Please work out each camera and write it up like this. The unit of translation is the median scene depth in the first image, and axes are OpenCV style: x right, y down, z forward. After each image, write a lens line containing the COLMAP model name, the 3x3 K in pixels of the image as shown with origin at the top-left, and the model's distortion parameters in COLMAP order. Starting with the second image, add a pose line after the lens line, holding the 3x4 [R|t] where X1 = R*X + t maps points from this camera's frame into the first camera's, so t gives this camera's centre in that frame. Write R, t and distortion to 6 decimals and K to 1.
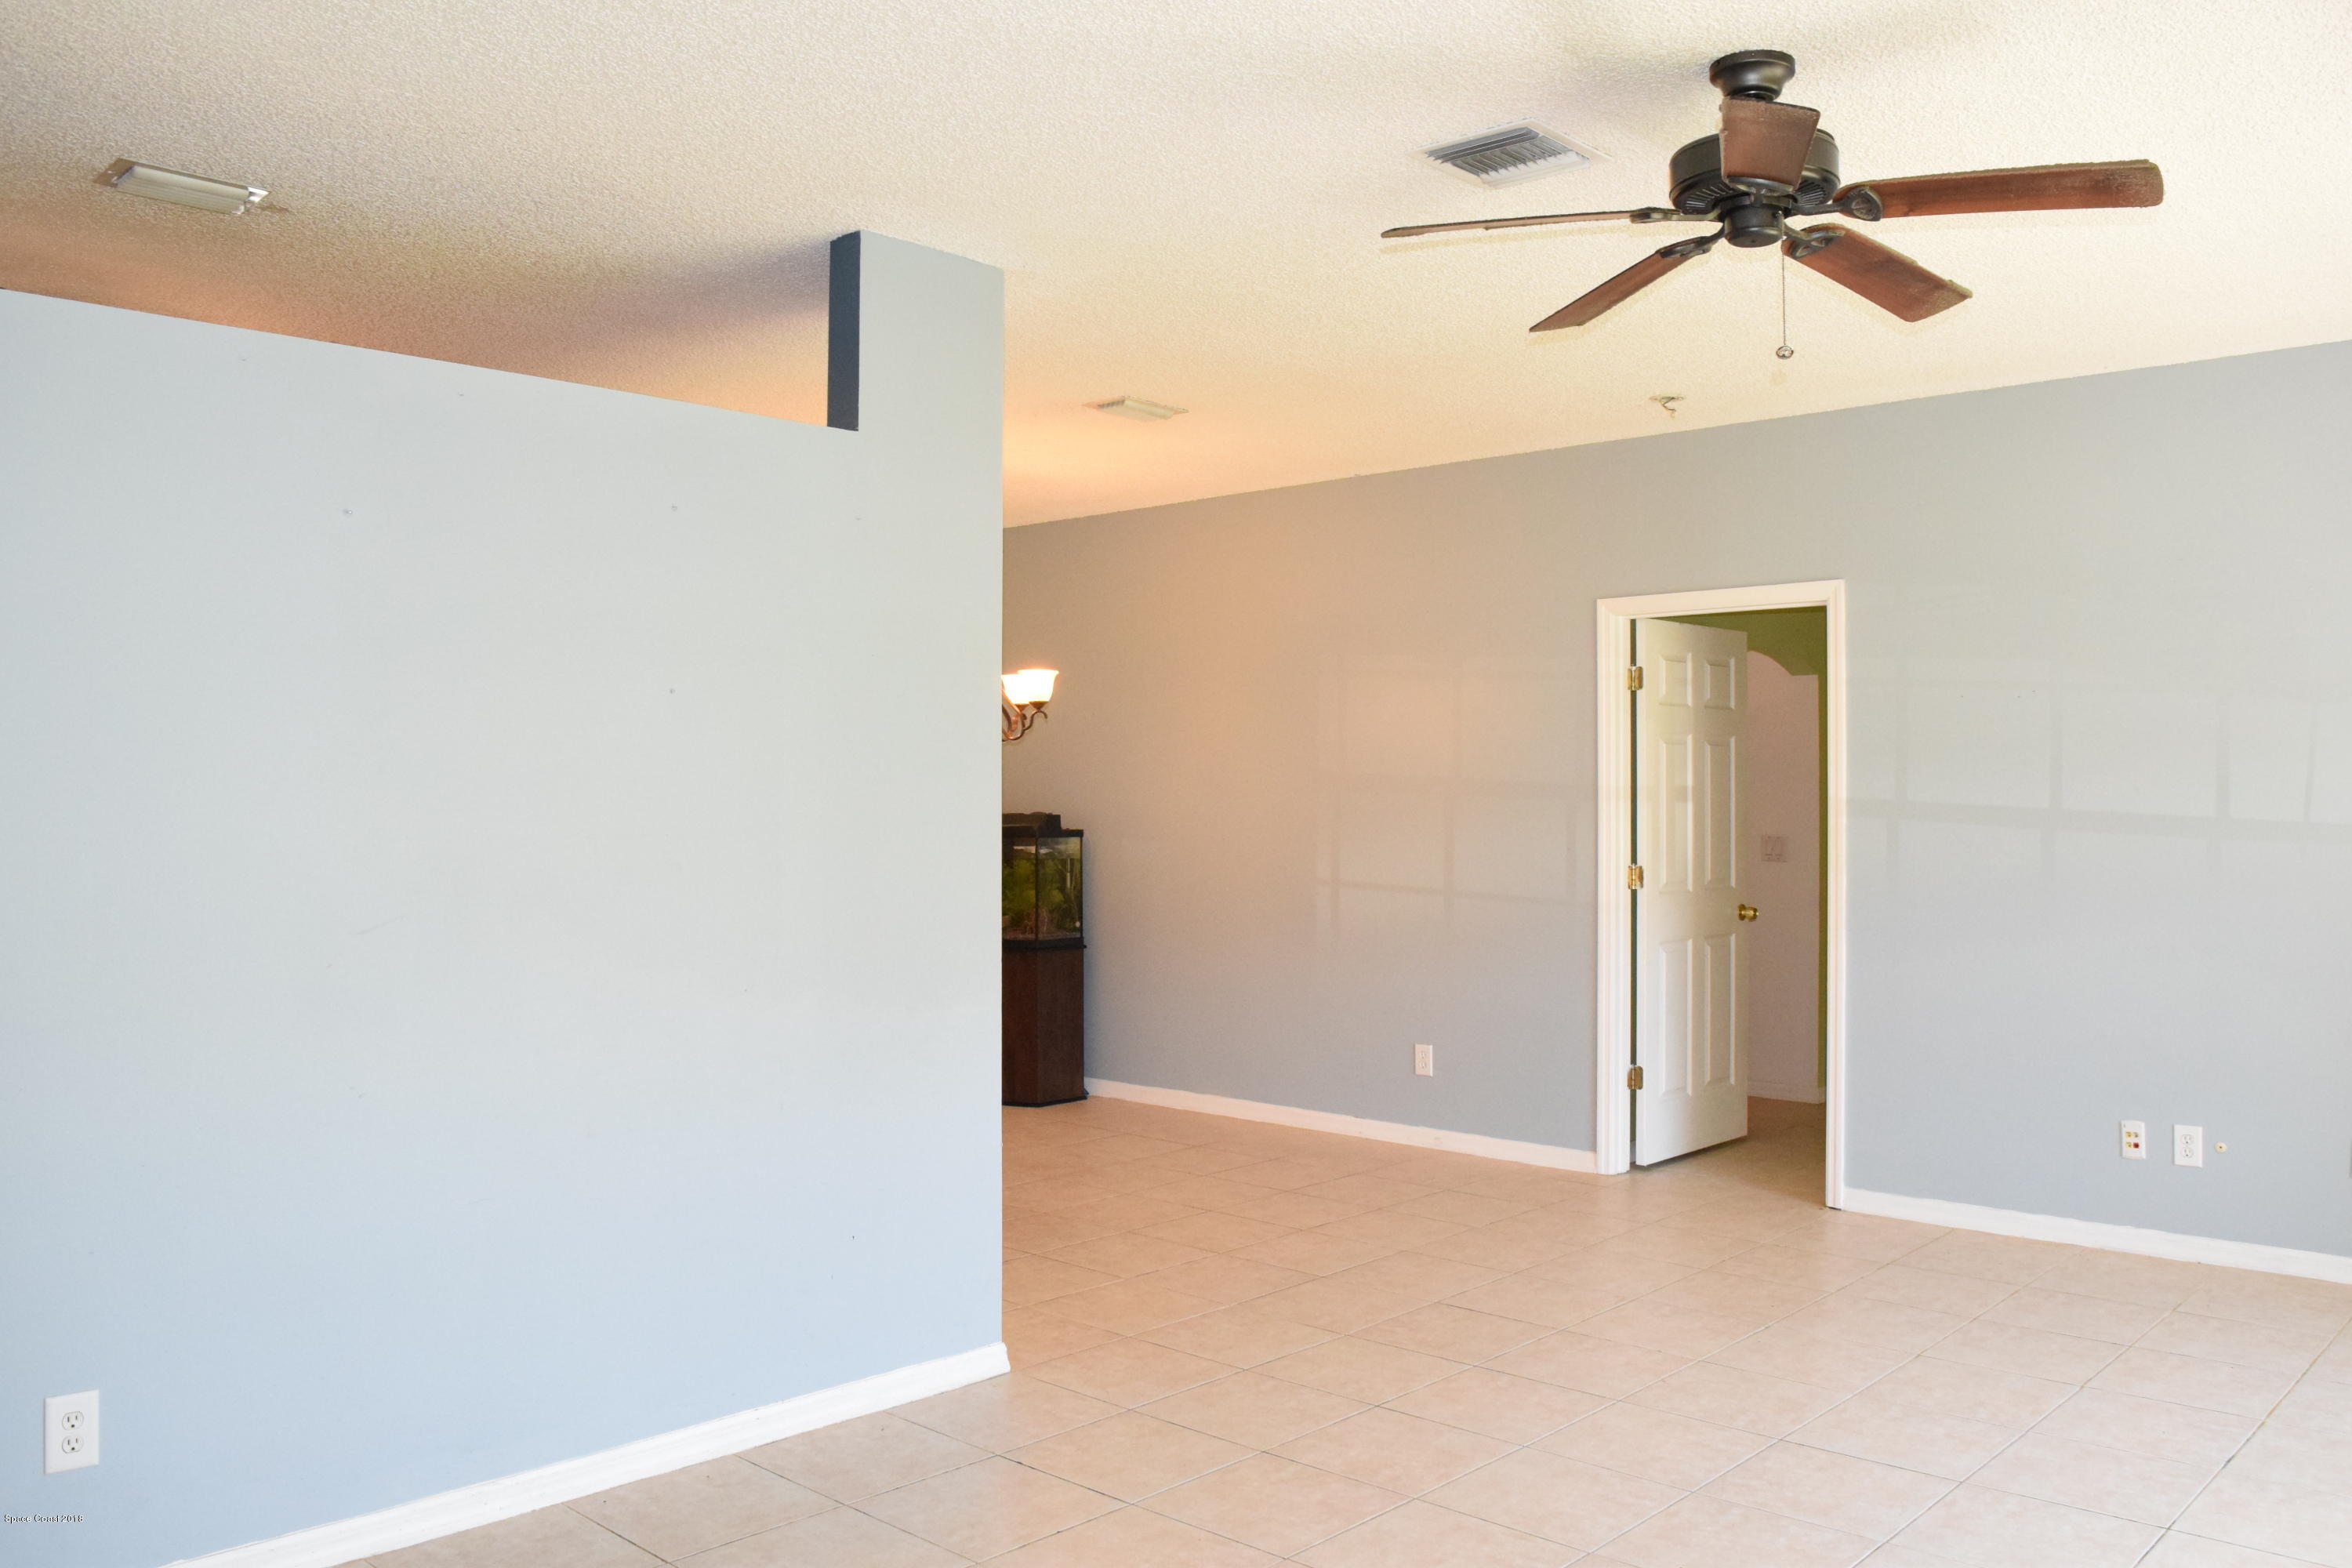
lens RADIAL K [[1830.2, 0, 1176.0], [0, 1830.2, 784.0], [0, 0, 1]] dist [-0.081898, -0.003359]
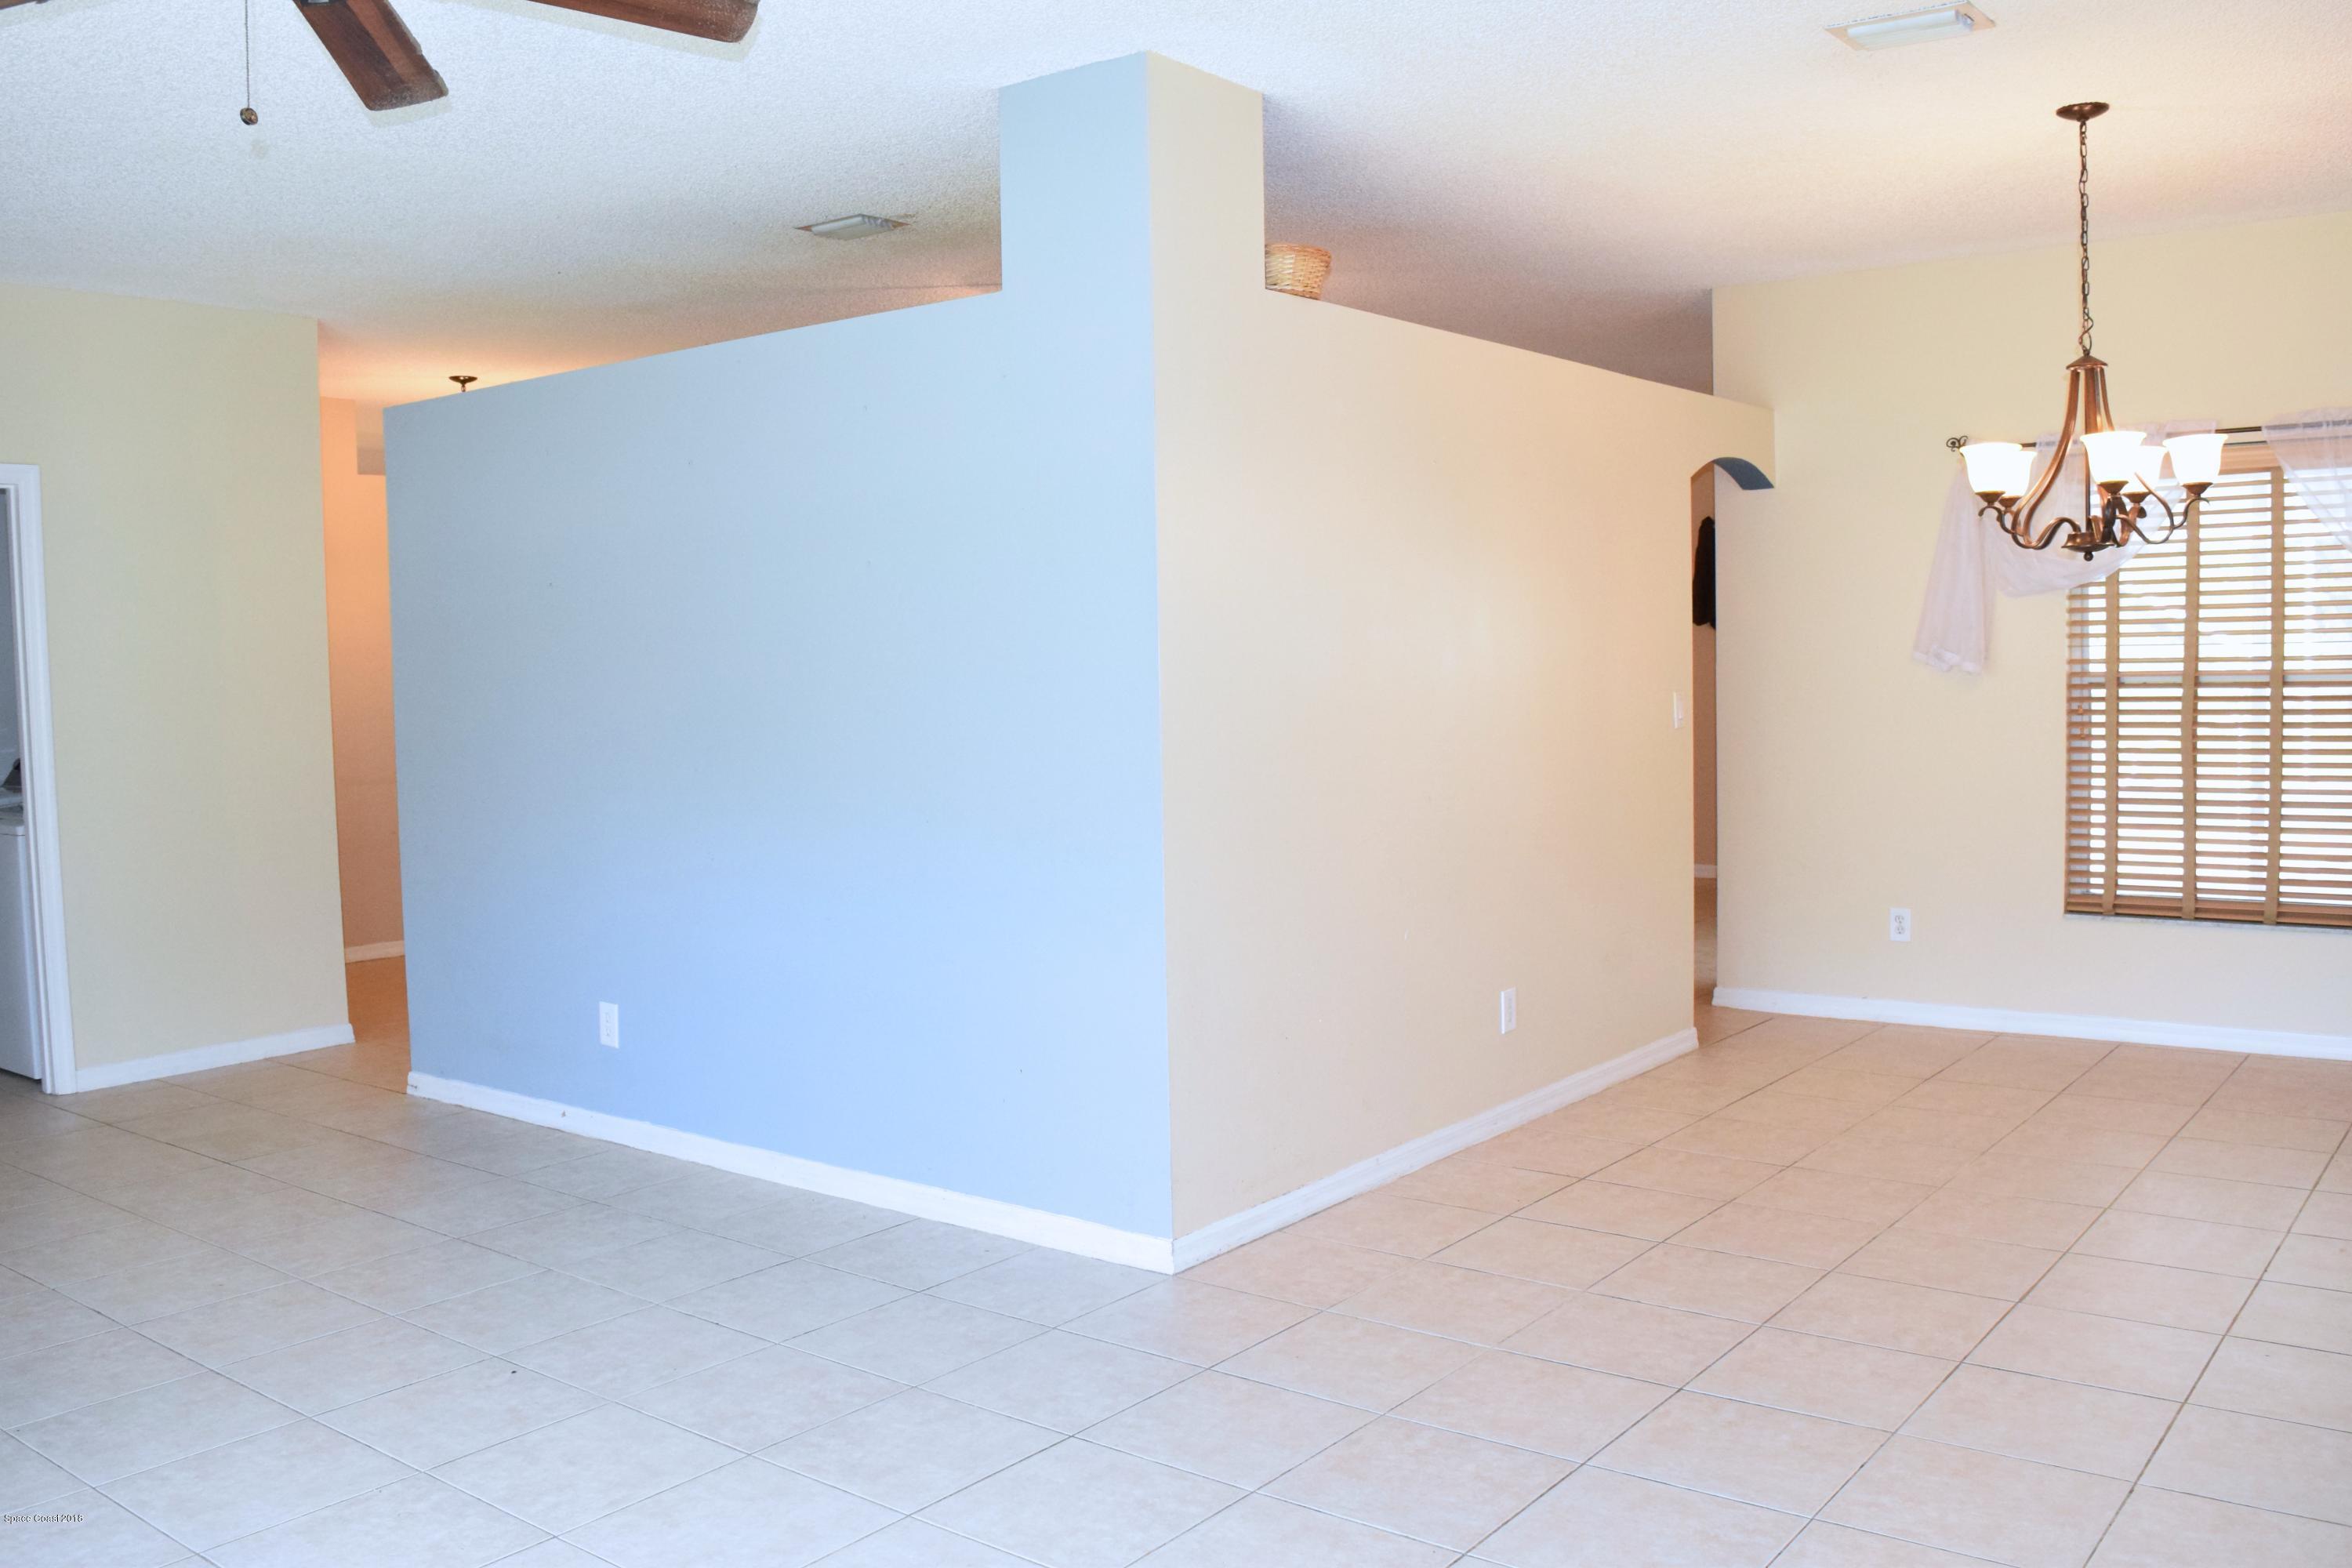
lens RADIAL K [[1950.8, 0, 1167.9], [0, 1950.8, 771.1], [0, 0, 1]] dist [-0.094276, 0.030352]
pose [[0.086368, 0.061424, -0.994368, 0.970665], [0.028759, 0.997528, 0.064118, 0.009901], [0.995848, -0.034135, 0.084388, 1.041199]]
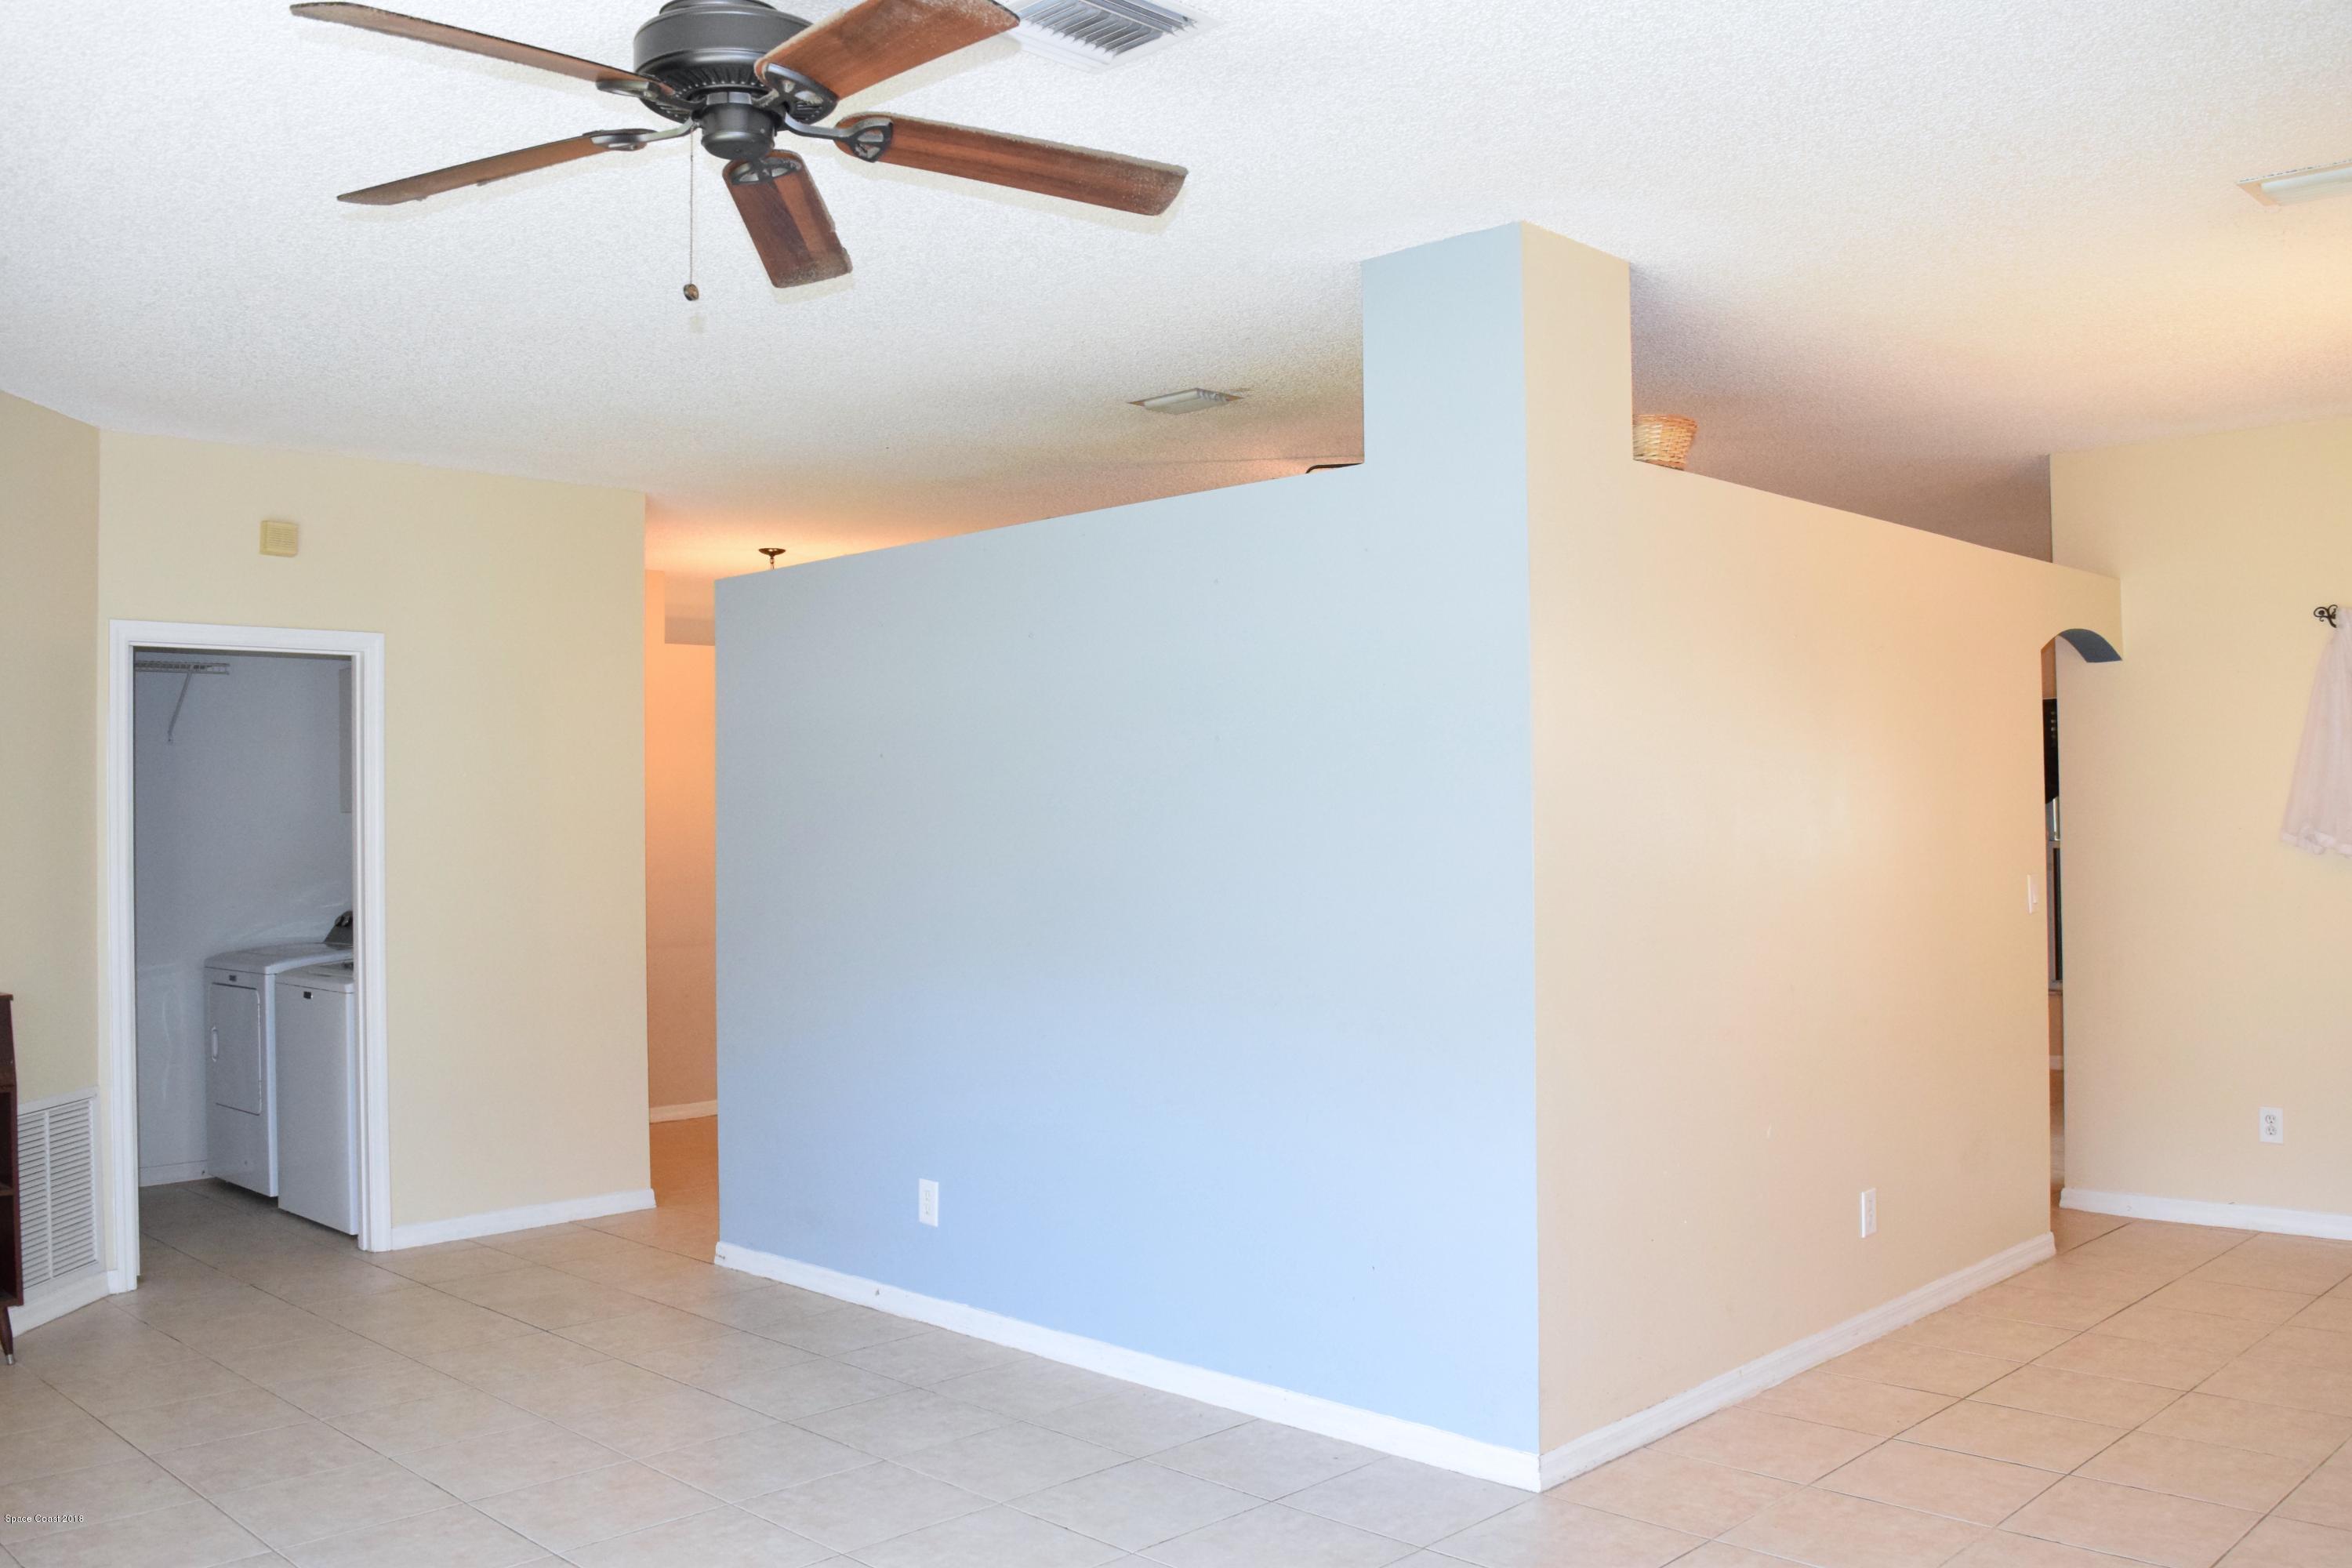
lens RADIAL K [[1950.8, 0, 1167.9], [0, 1950.8, 771.1], [0, 0, 1]] dist [-0.094276, 0.030352]
pose [[-0.031978, -0.024044, -0.999199, 0.934577], [0.019712, 0.999501, -0.024682, 0.001842], [0.999294, -0.020486, -0.031488, 0.968924]]
